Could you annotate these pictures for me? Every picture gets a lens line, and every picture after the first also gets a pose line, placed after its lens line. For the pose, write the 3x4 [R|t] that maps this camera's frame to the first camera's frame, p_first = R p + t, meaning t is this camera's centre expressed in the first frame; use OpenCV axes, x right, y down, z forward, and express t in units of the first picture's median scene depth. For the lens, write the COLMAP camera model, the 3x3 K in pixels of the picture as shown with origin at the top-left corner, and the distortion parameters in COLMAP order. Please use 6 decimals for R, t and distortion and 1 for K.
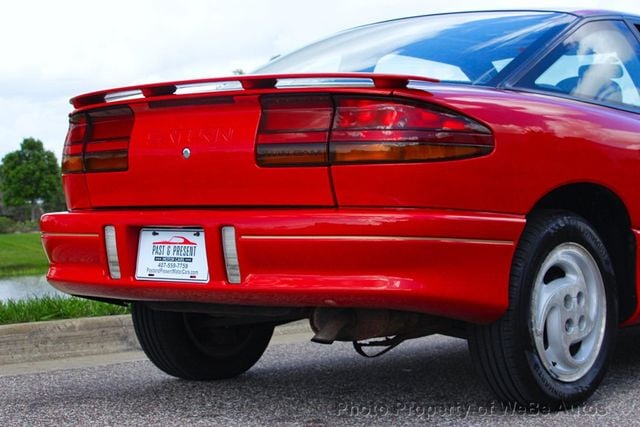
lens RADIAL K [[1668.5, 0, 319.3], [0, 1668.5, 212.7], [0, 0, 1]] dist [-0.341909, -0.693368]
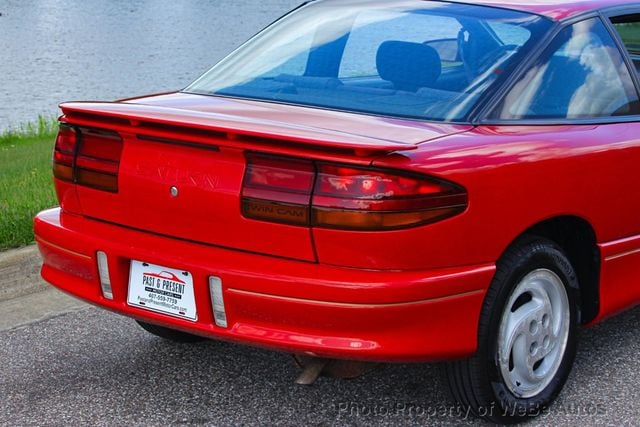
lens RADIAL K [[1668.5, 0, 319.3], [0, 1668.5, 212.7], [0, 0, 1]] dist [-0.341909, -0.693368]
pose [[0.999828, 0.004853, 0.017892, -0.007233], [-0.008513, 0.977546, 0.210552, -0.245091], [-0.016468, -0.210668, 0.977419, -0.027477]]
